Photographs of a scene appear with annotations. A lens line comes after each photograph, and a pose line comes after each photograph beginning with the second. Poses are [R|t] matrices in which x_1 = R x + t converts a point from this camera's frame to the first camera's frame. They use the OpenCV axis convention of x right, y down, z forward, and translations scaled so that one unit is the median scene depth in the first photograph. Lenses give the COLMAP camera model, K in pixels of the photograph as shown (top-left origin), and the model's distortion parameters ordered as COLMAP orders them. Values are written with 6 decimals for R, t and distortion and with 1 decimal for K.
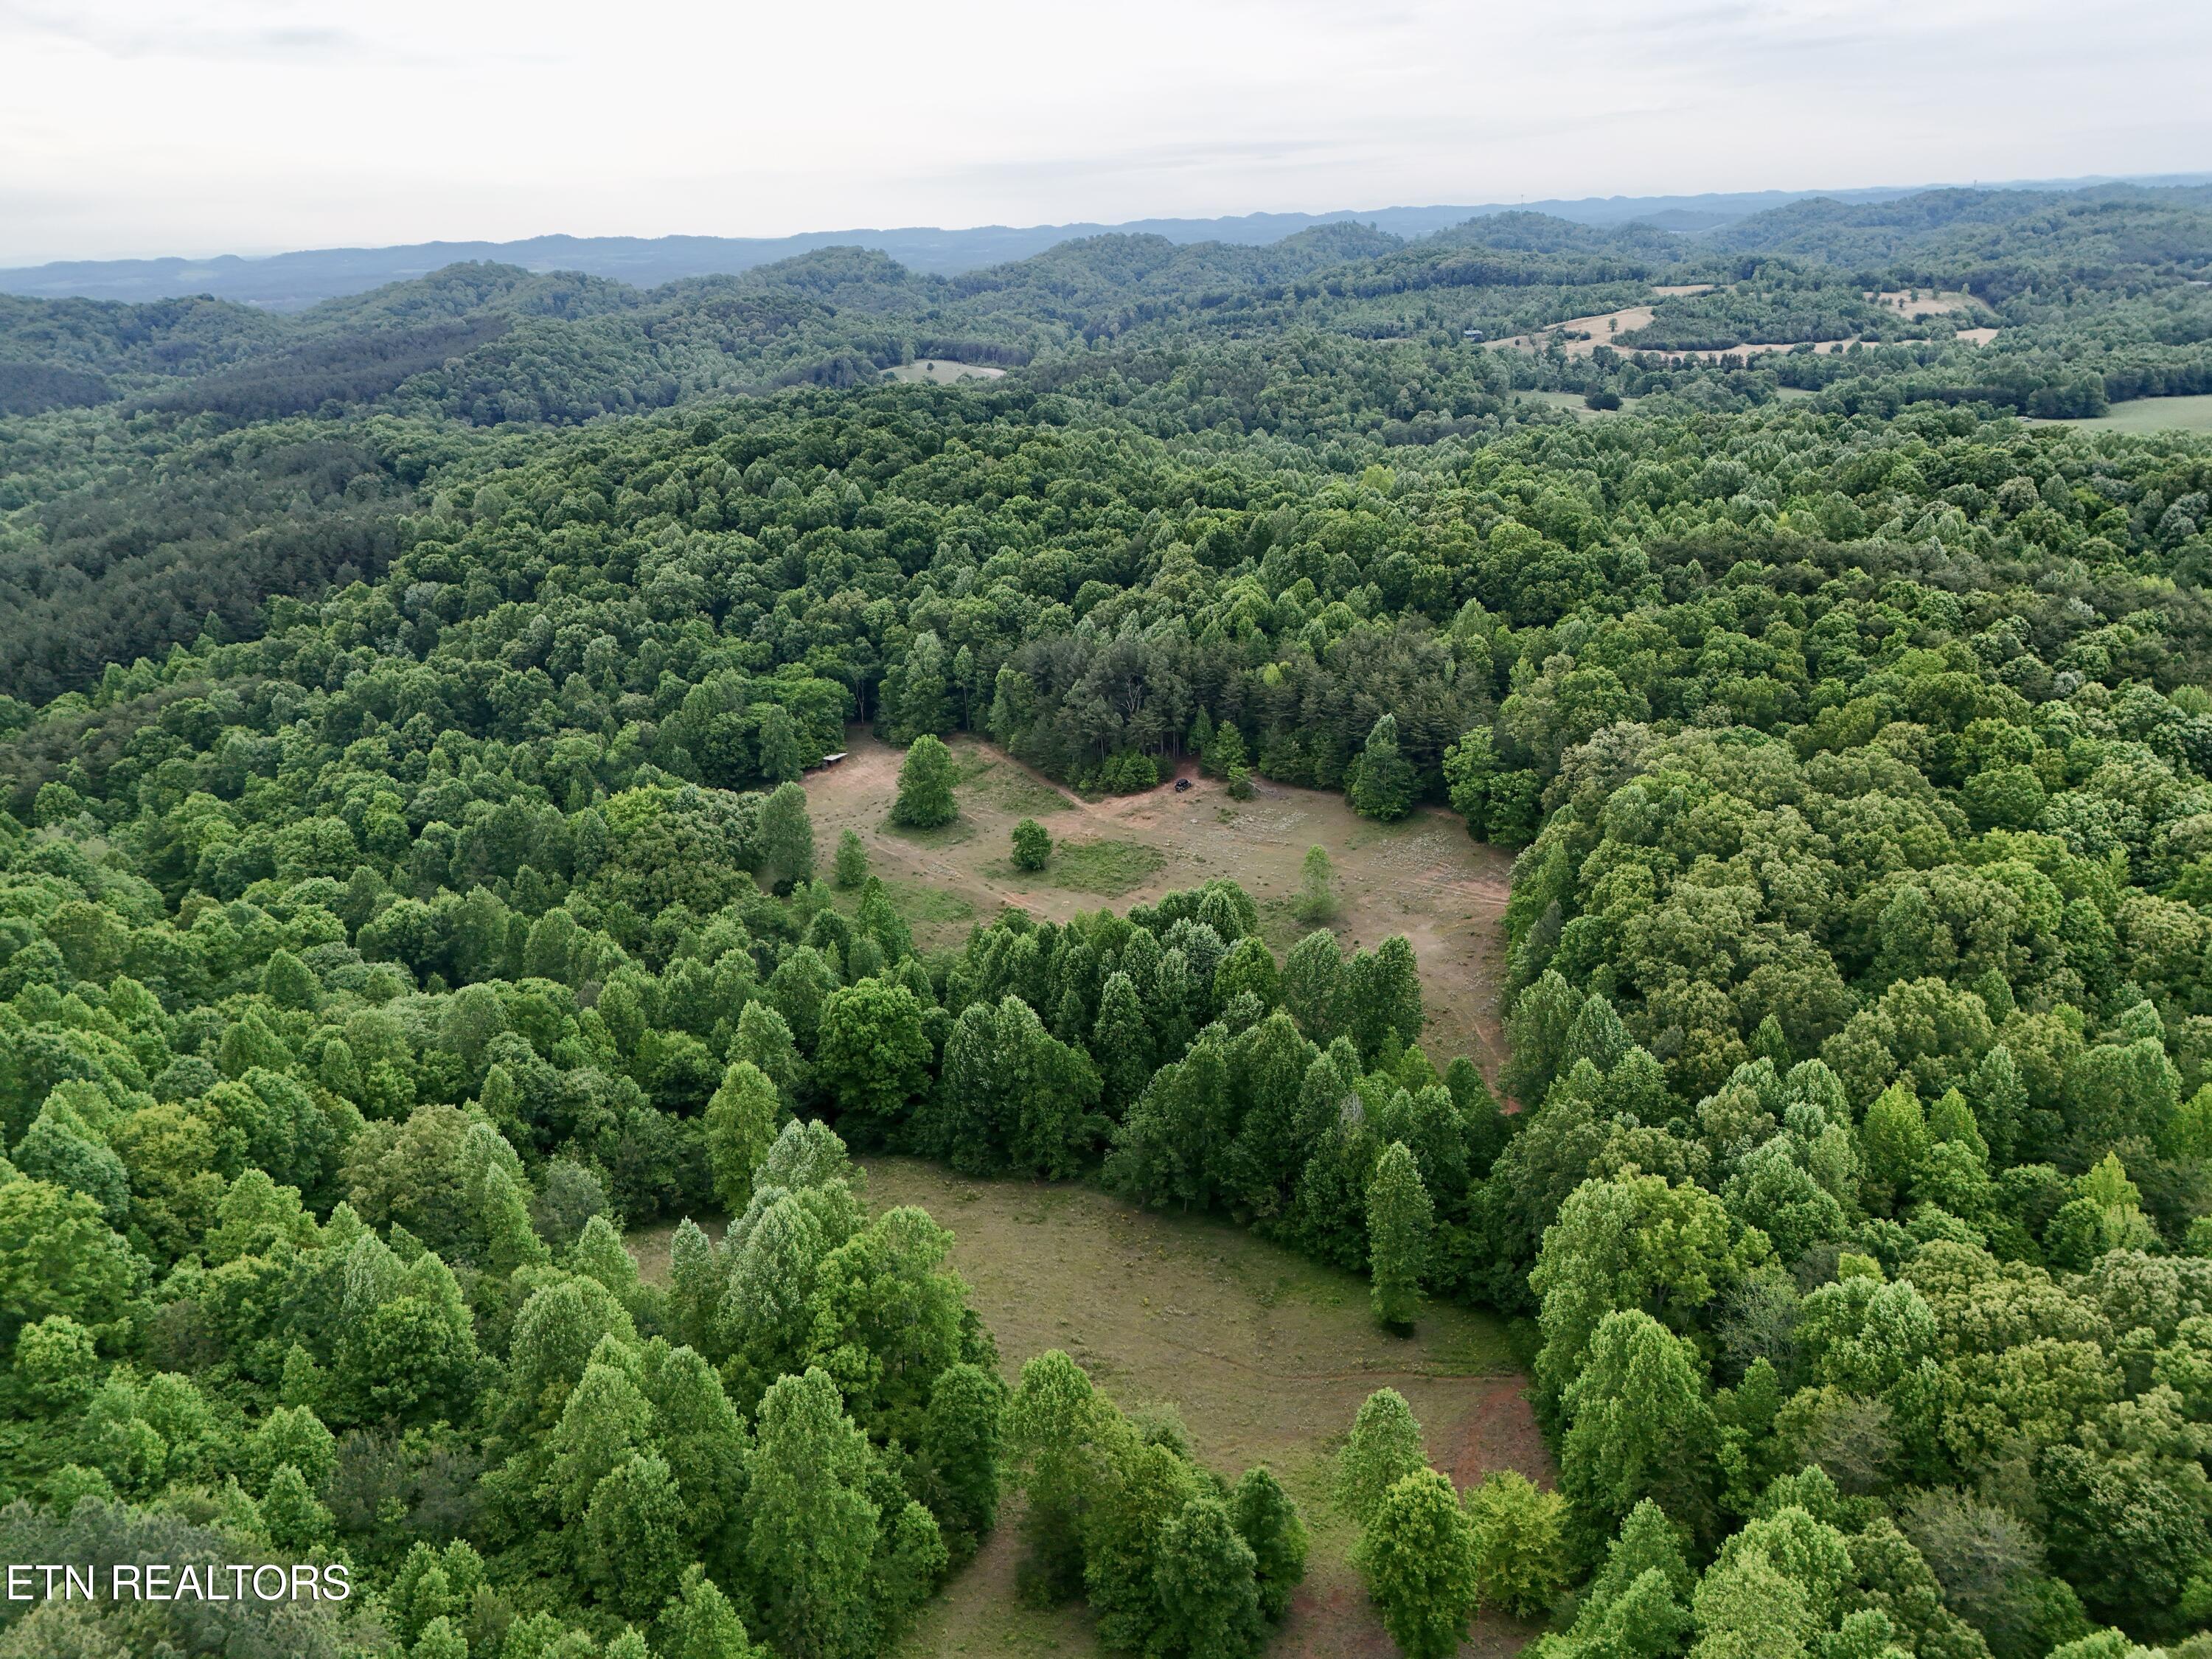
lens RADIAL K [[1621.2, 0, 1103.3], [0, 1621.2, 828.4], [0, 0, 1]] dist [0.065888, -0.052617]
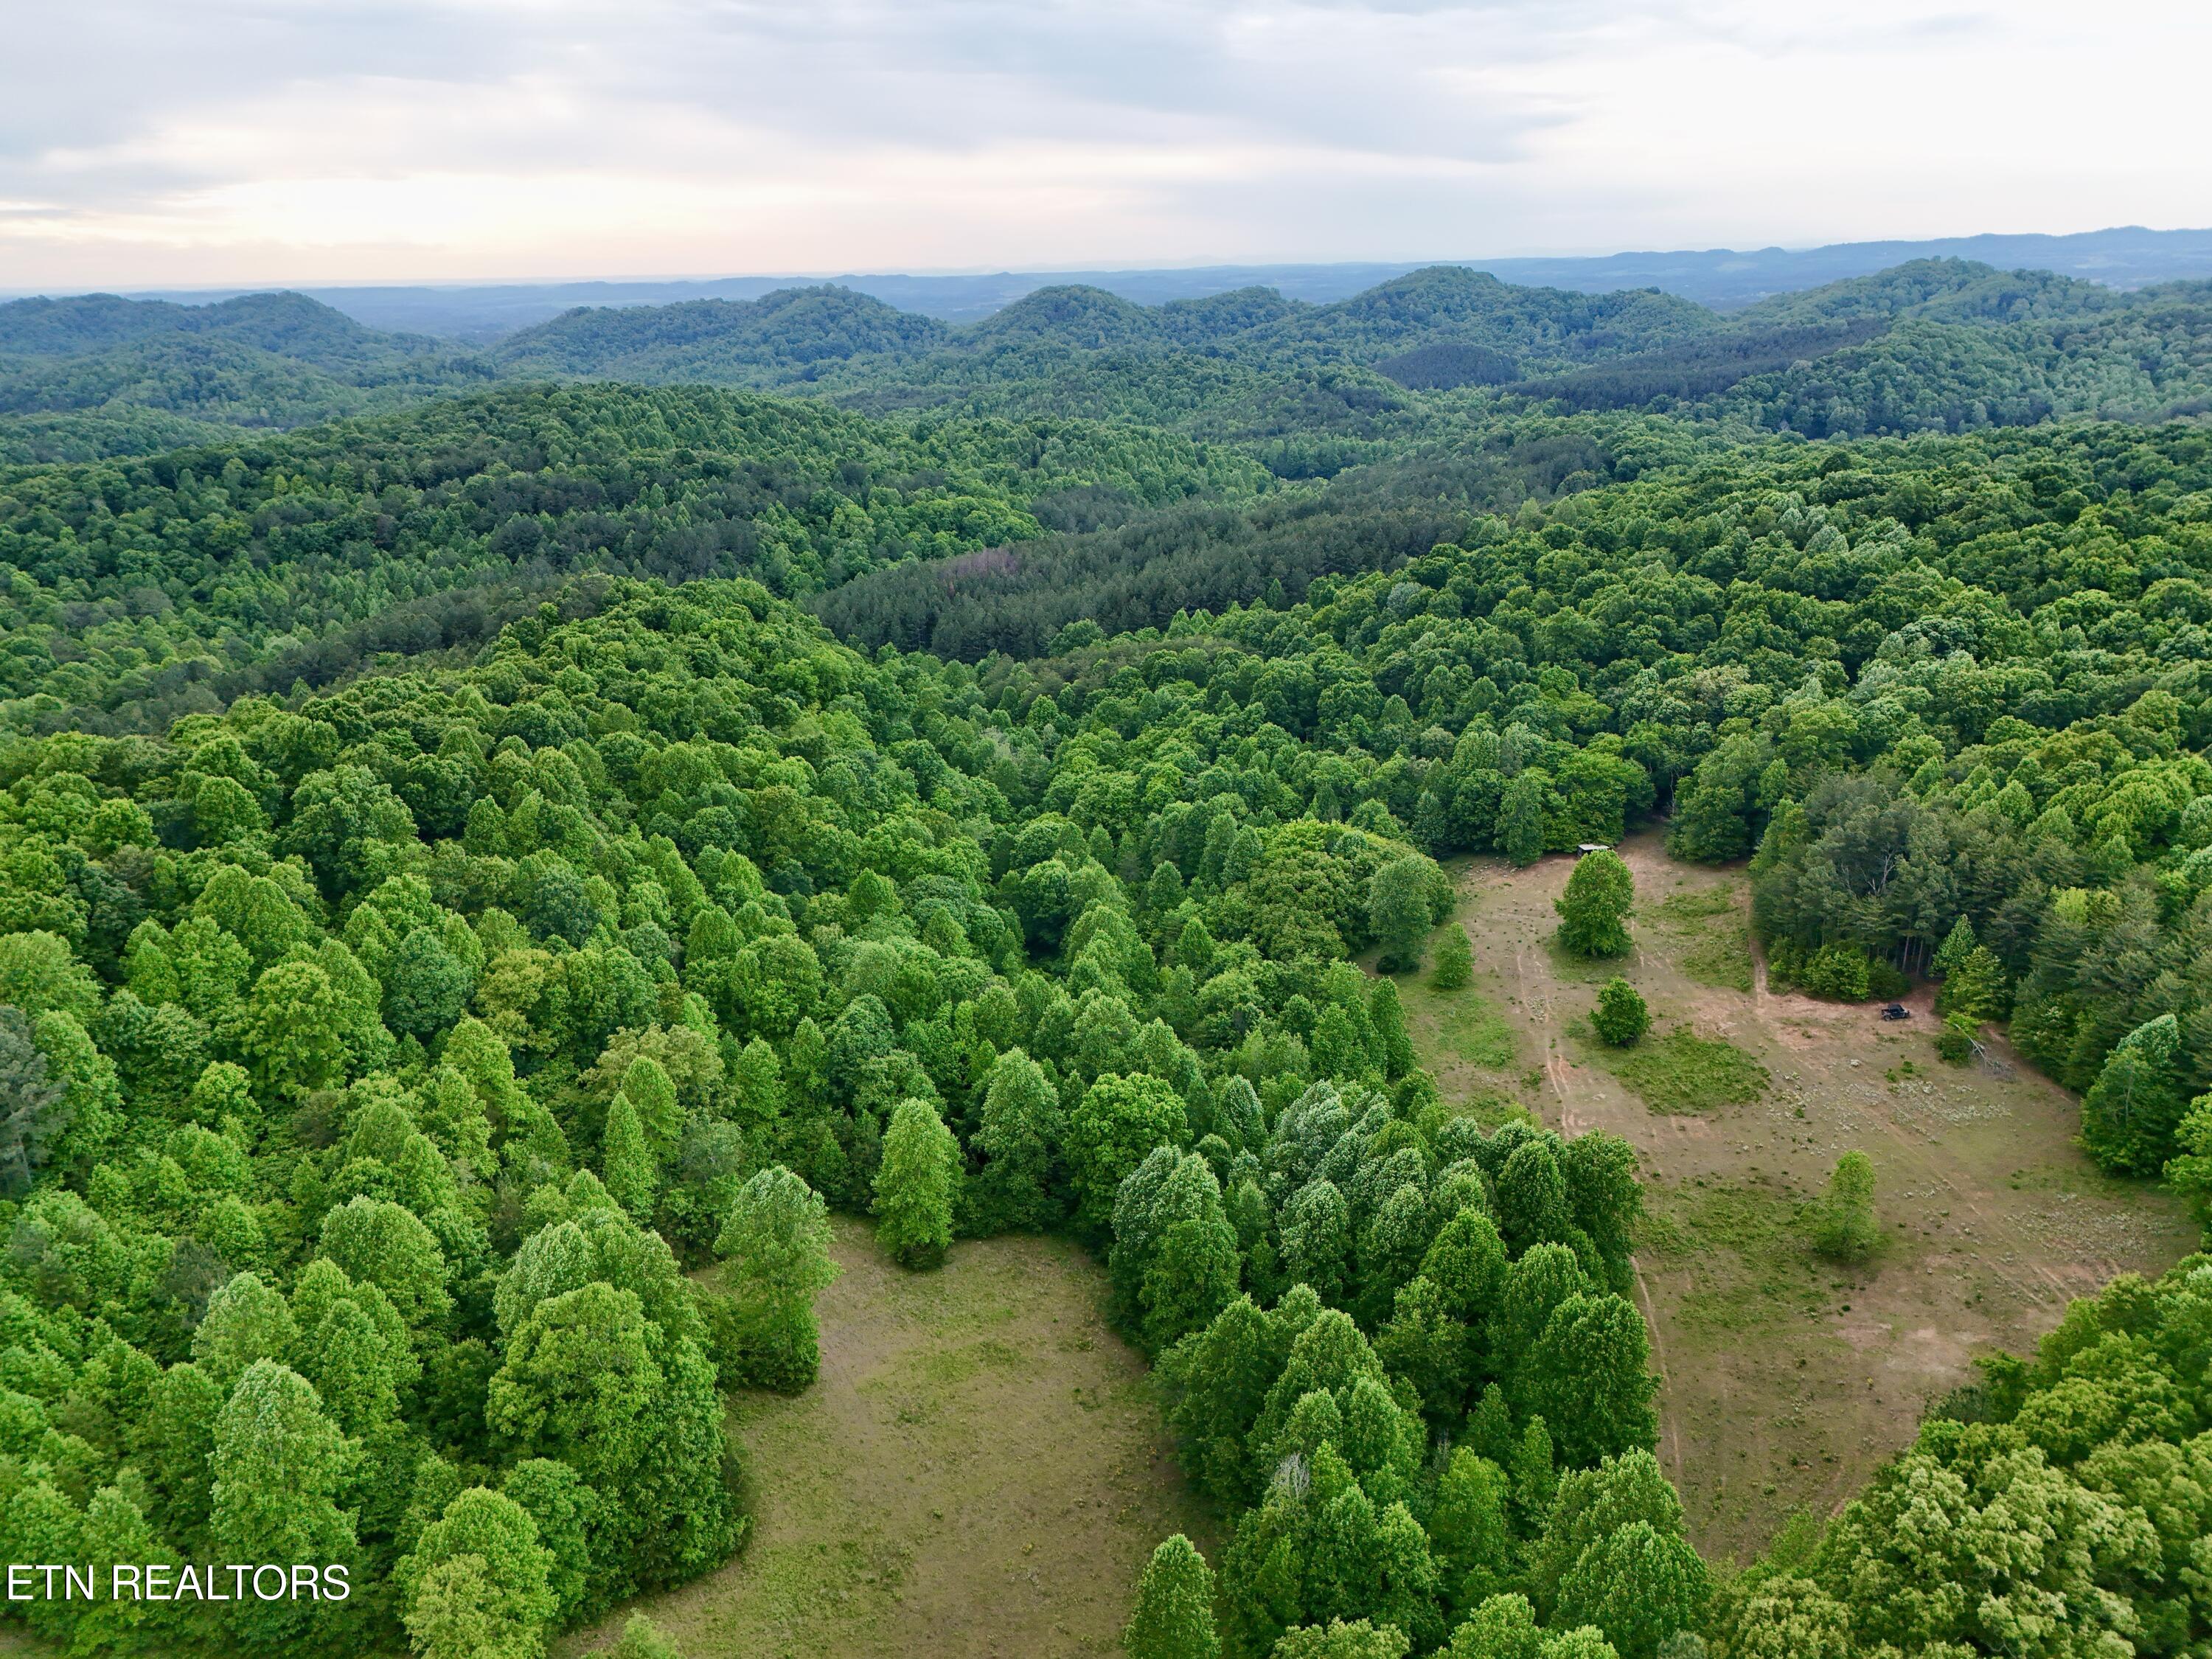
lens RADIAL K [[1621.2, 0, 1106.1], [0, 1621.2, 832.1], [0, 0, 1]] dist [0.065888, -0.052617]
pose [[0.668170, 0.268009, -0.694061, 0.942357], [-0.263508, 0.957644, 0.116112, -0.300213], [0.695782, 0.105308, 0.710491, 0.680181]]
